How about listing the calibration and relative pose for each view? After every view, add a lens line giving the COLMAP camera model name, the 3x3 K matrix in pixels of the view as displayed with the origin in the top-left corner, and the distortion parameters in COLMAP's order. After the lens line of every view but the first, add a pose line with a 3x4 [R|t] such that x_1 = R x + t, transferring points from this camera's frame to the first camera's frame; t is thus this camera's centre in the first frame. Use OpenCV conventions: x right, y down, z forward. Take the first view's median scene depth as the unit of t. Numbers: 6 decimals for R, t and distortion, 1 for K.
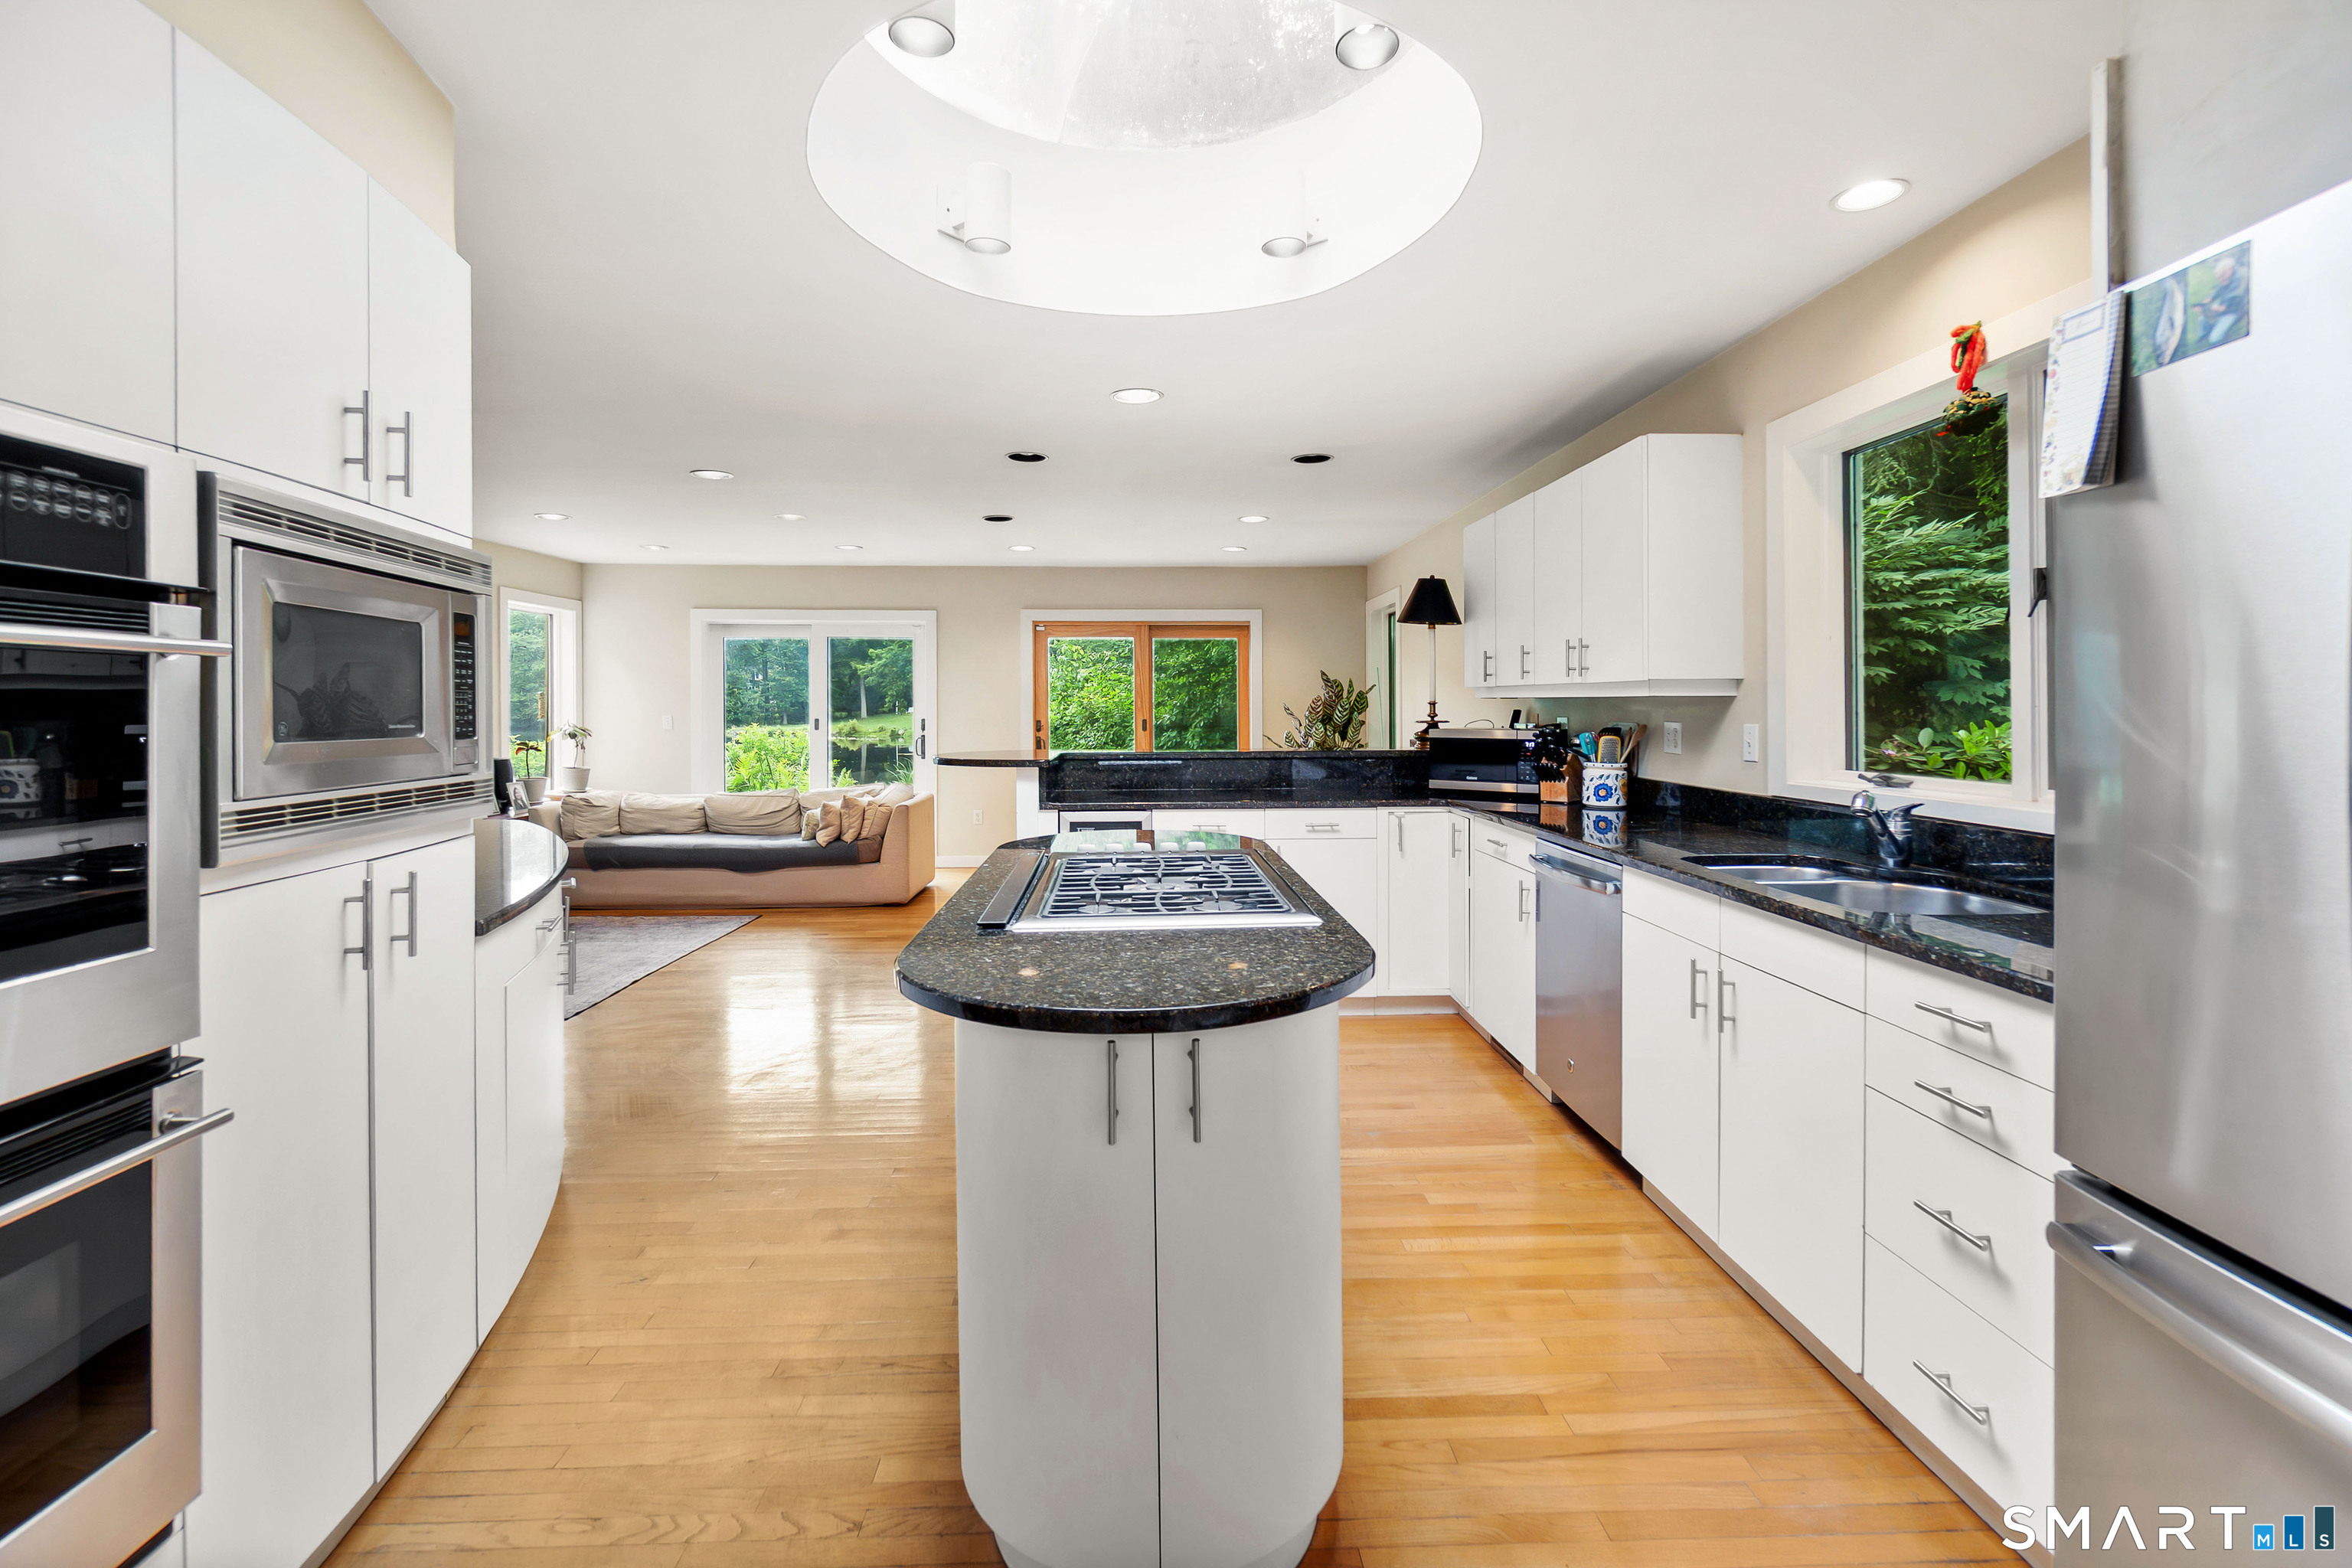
lens RADIAL K [[1025.4, 0, 1178.7], [0, 1025.4, 706.5], [0, 0, 1]] dist [0.000182, -0.000010]
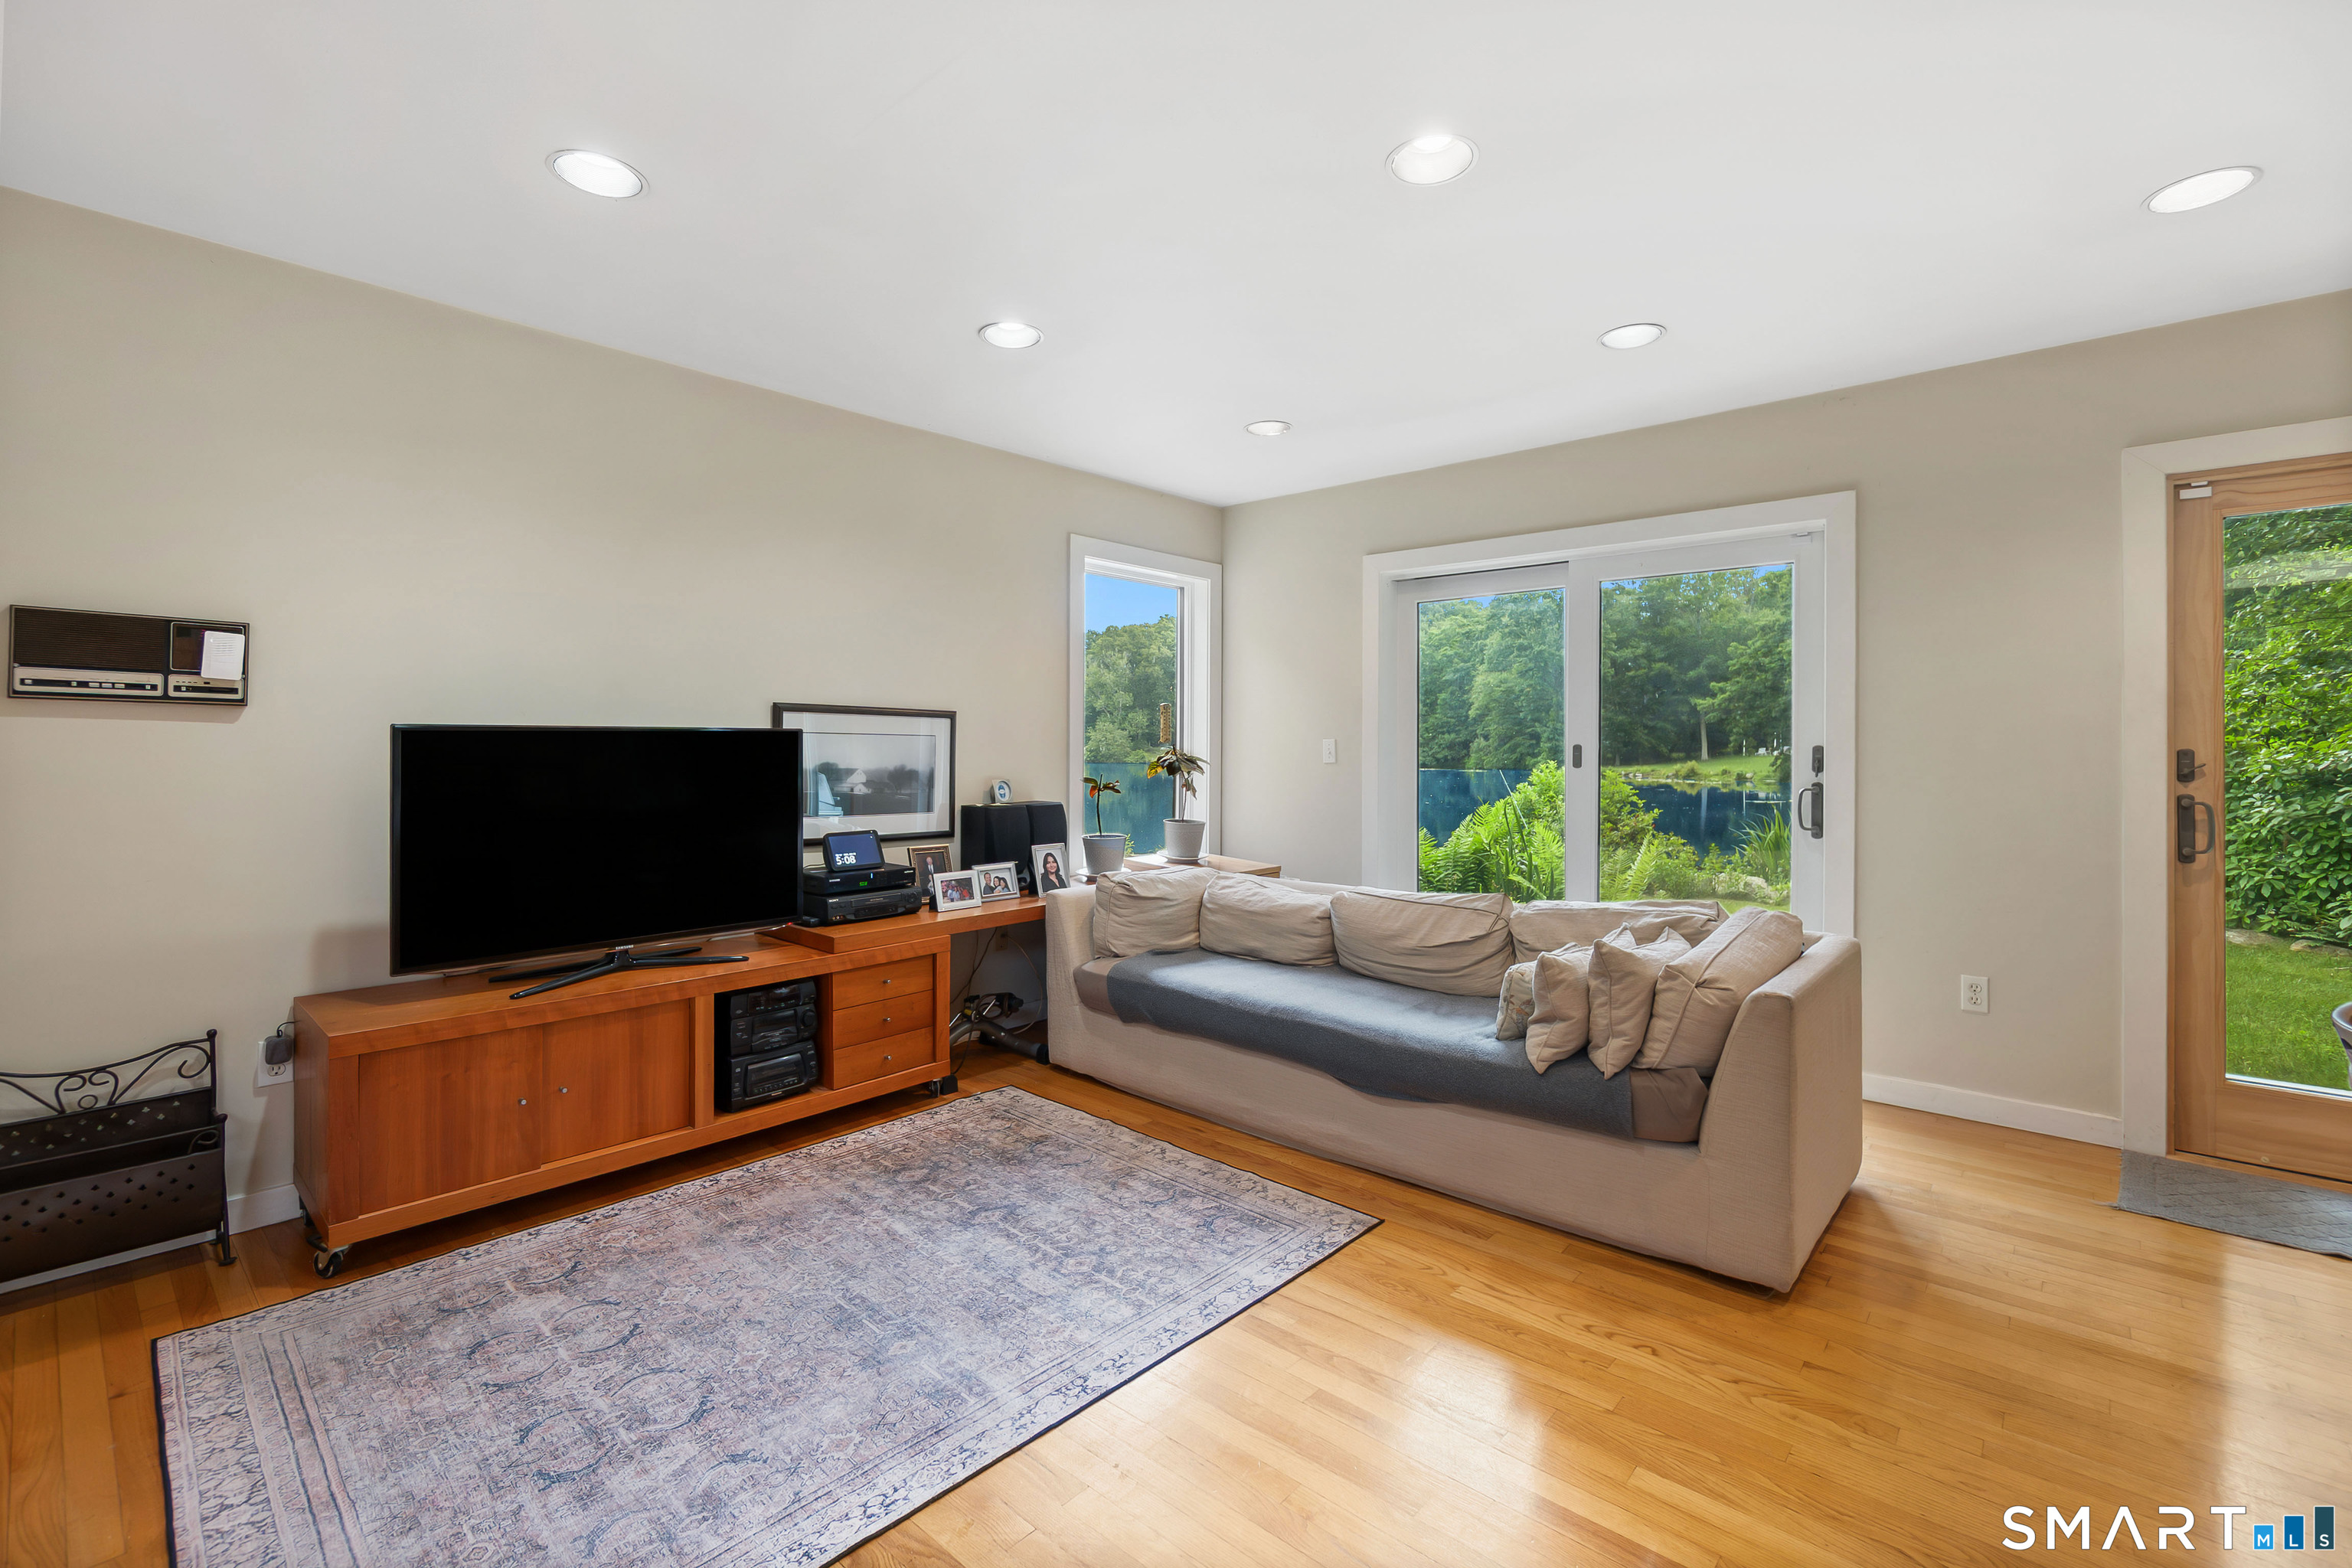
lens RADIAL K [[1027.5, 0, 1183.6], [0, 1027.5, 747.3], [0, 0, 1]] dist [0.000123, 0.000298]
pose [[0.719717, 0.003684, -0.694258, -0.141550], [-0.003455, 0.999993, 0.001724, 0.013077], [0.694259, 0.001158, 0.719725, 0.504843]]
